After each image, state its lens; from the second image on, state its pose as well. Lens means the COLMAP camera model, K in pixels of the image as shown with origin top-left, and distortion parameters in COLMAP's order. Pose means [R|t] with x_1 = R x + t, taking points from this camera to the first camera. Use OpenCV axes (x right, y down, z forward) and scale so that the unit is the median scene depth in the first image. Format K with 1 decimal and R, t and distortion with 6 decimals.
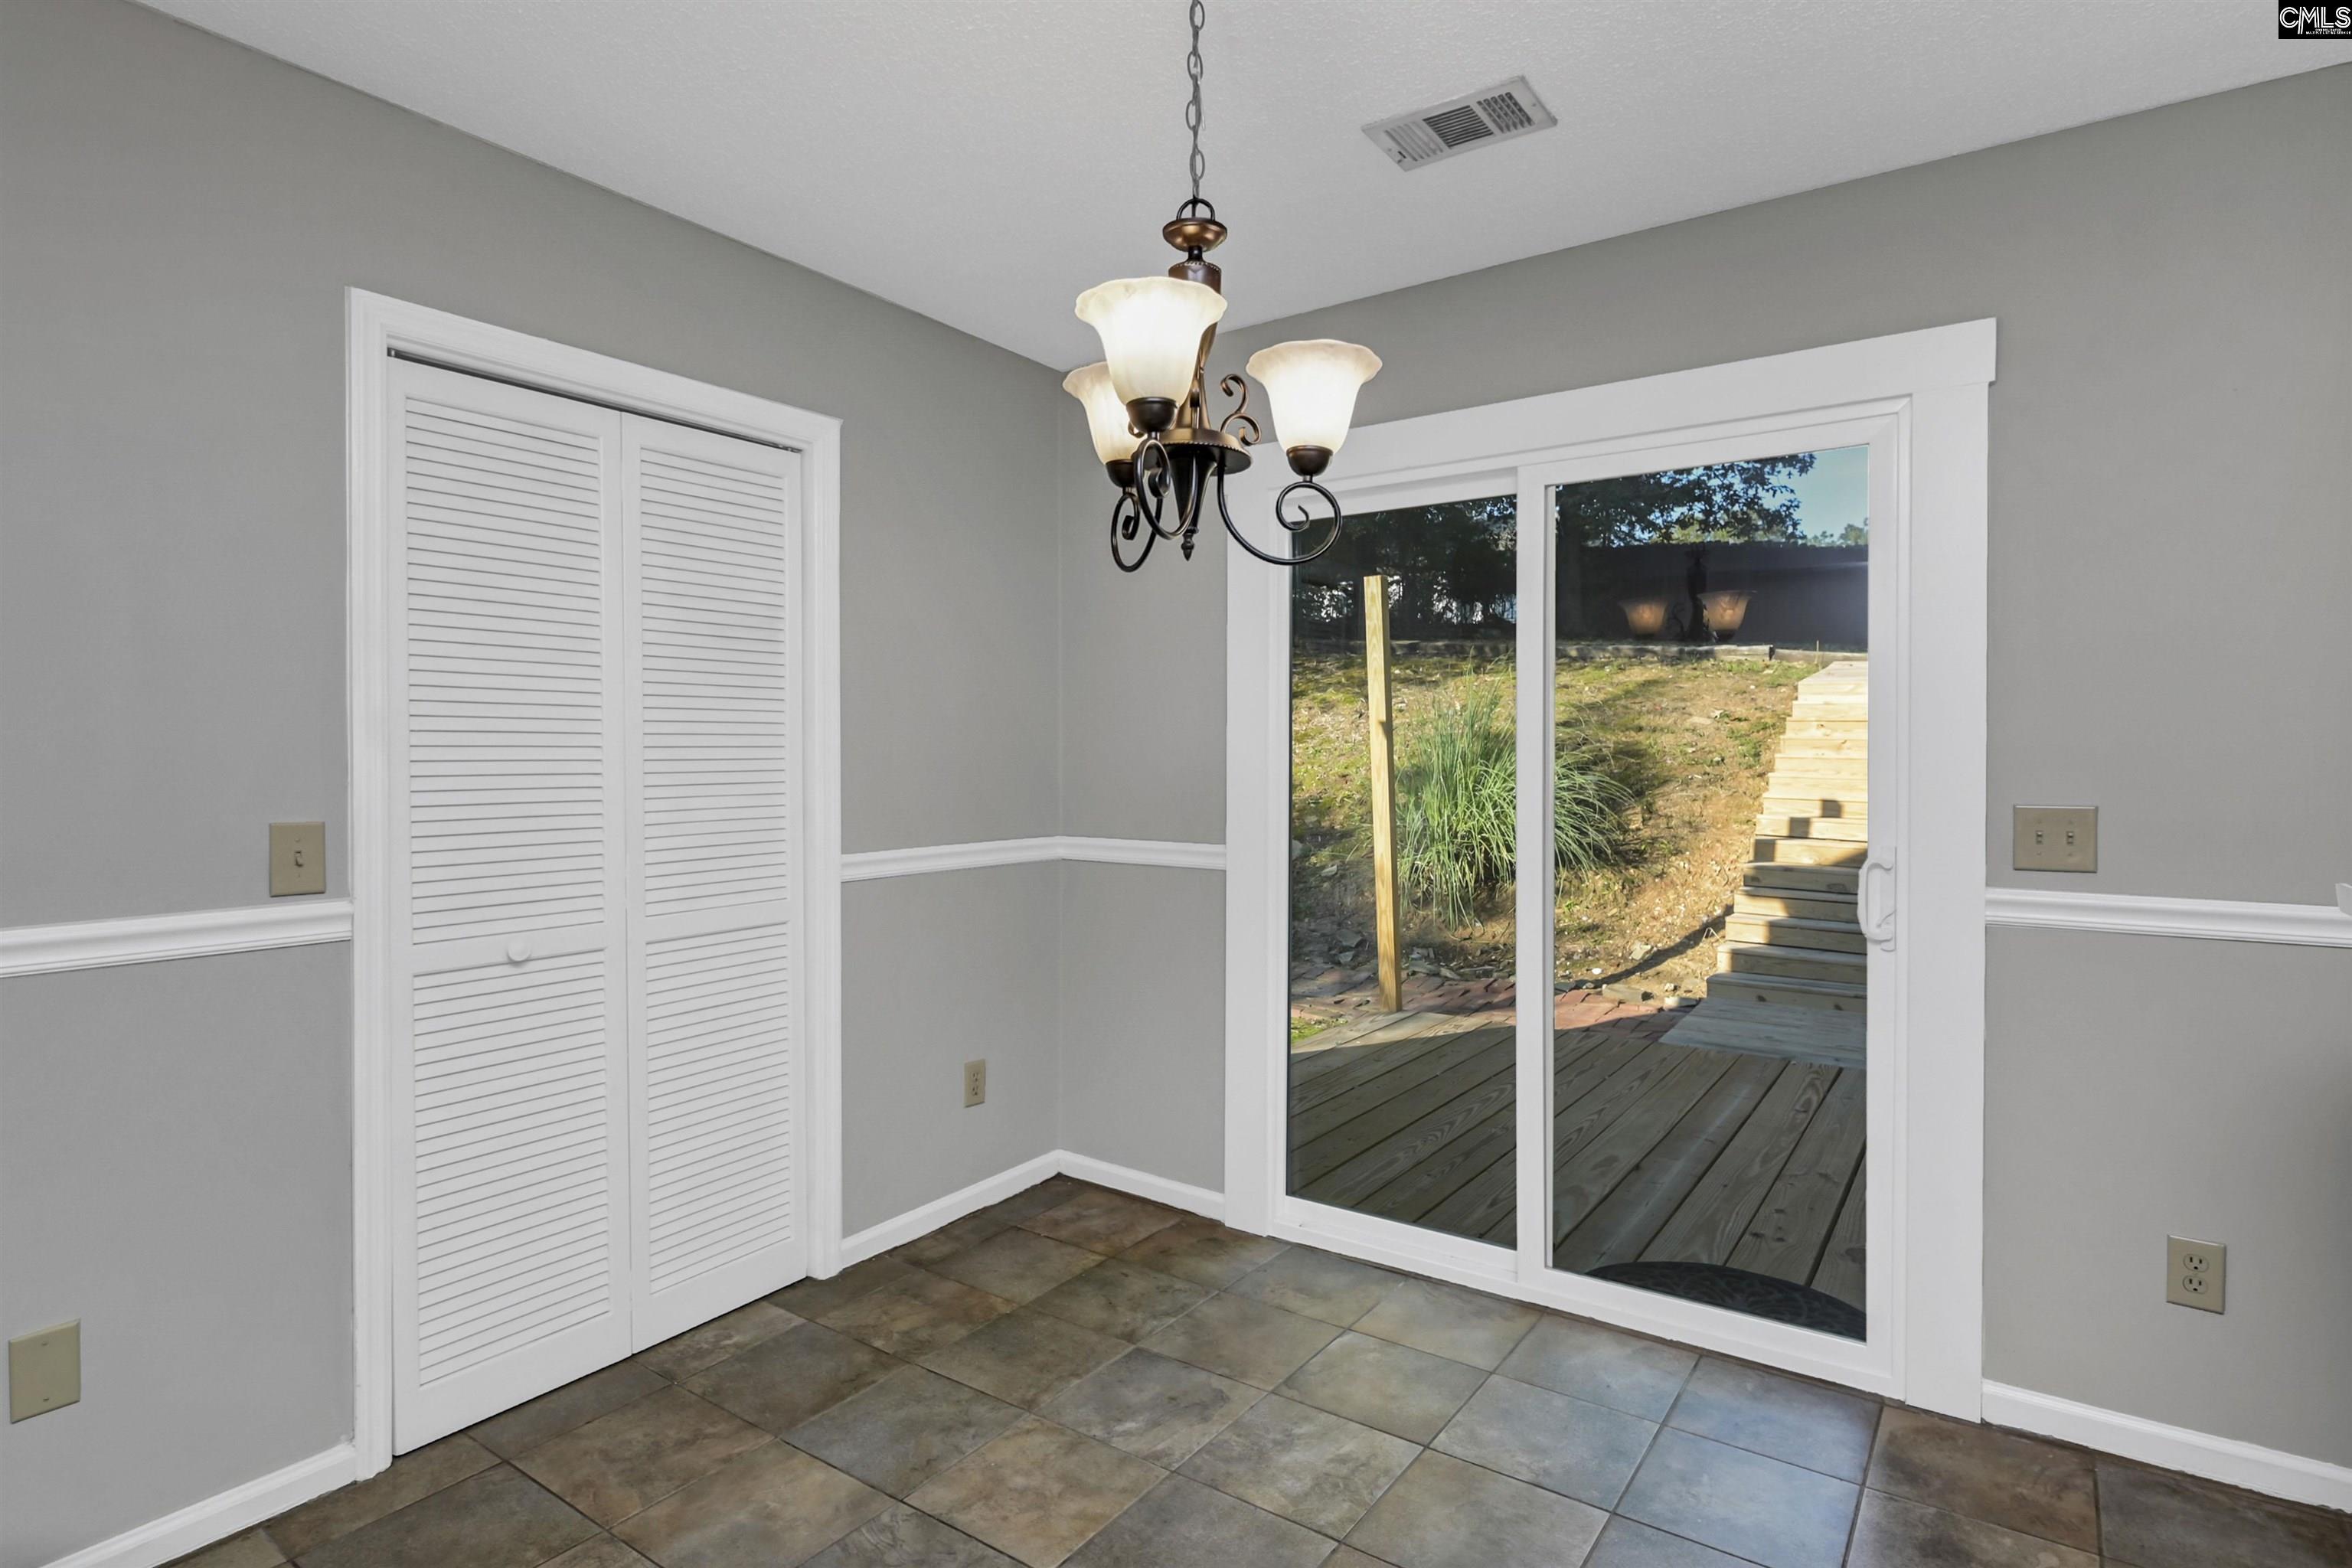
lens RADIAL K [[1226.7, 0, 1172.6], [0, 1226.7, 773.0], [0, 0, 1]] dist [-0.016507, -0.000638]
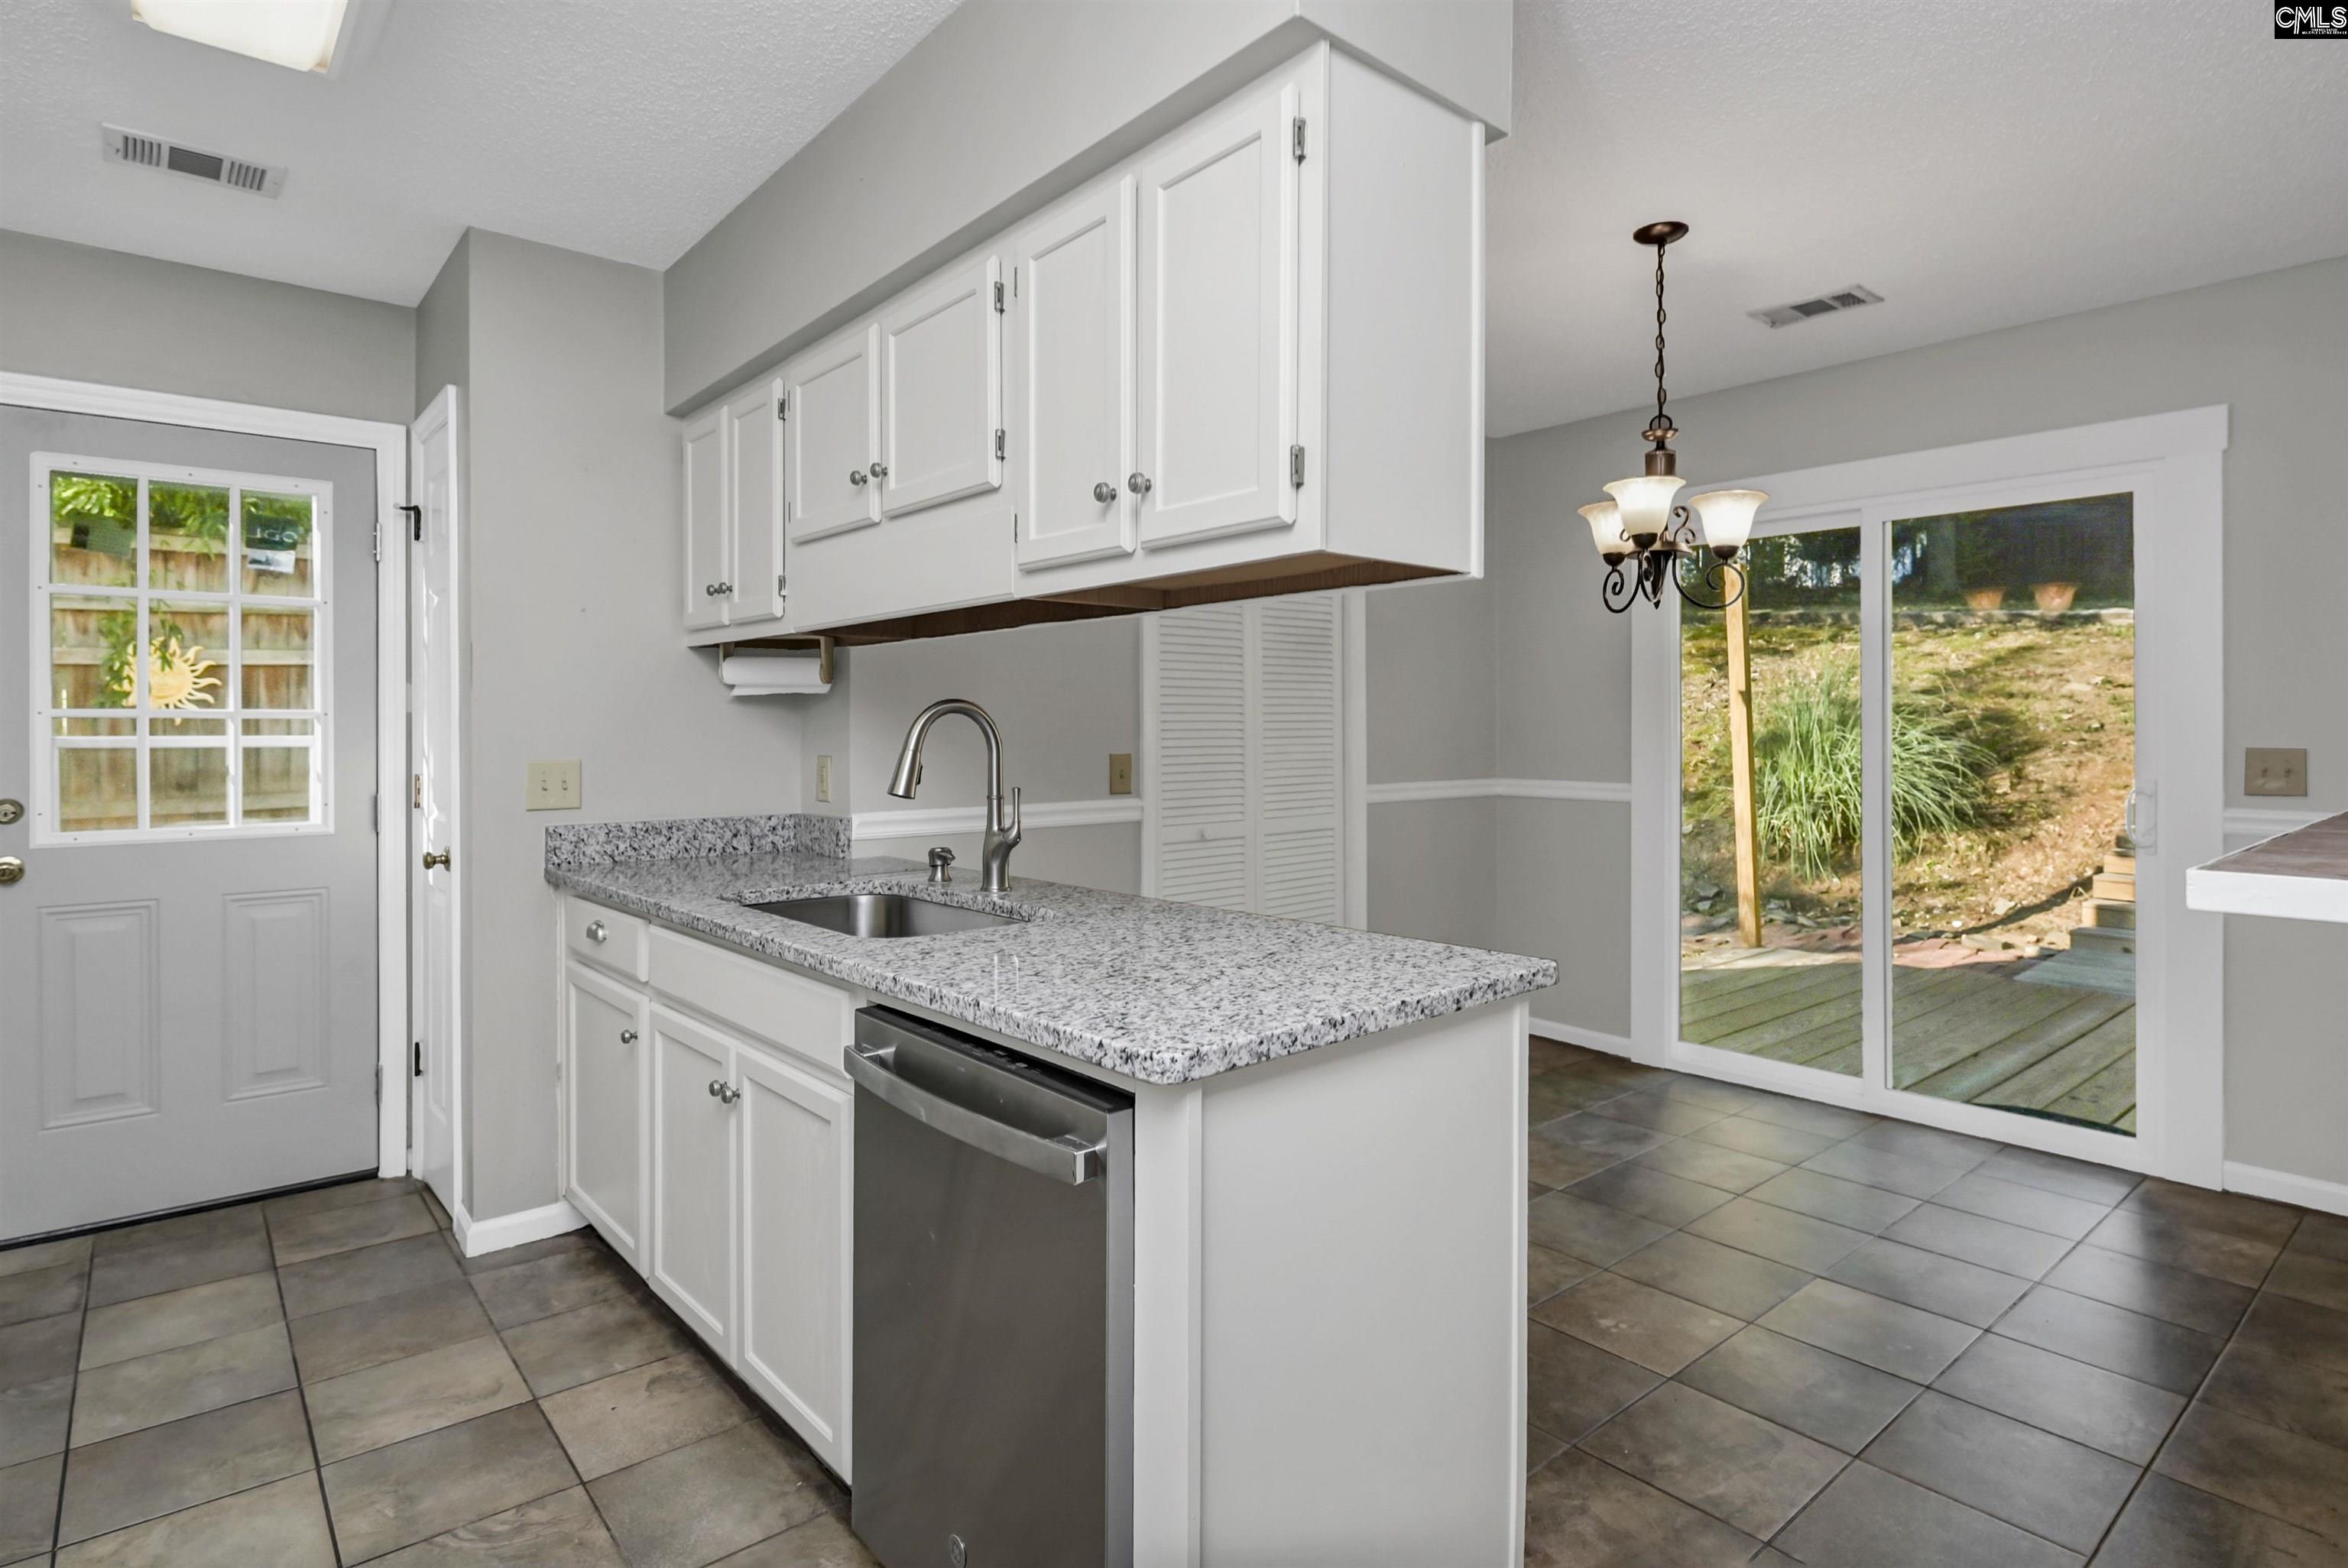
lens RADIAL K [[1224.5, 0, 1188.3], [0, 1224.5, 731.0], [0, 0, 1]] dist [-0.016507, -0.000638]
pose [[0.970037, -0.000993, -0.242954, -0.044151], [-0.001520, 0.999947, -0.010155, 0.005956], [0.242951, 0.010220, 0.969985, -0.187870]]
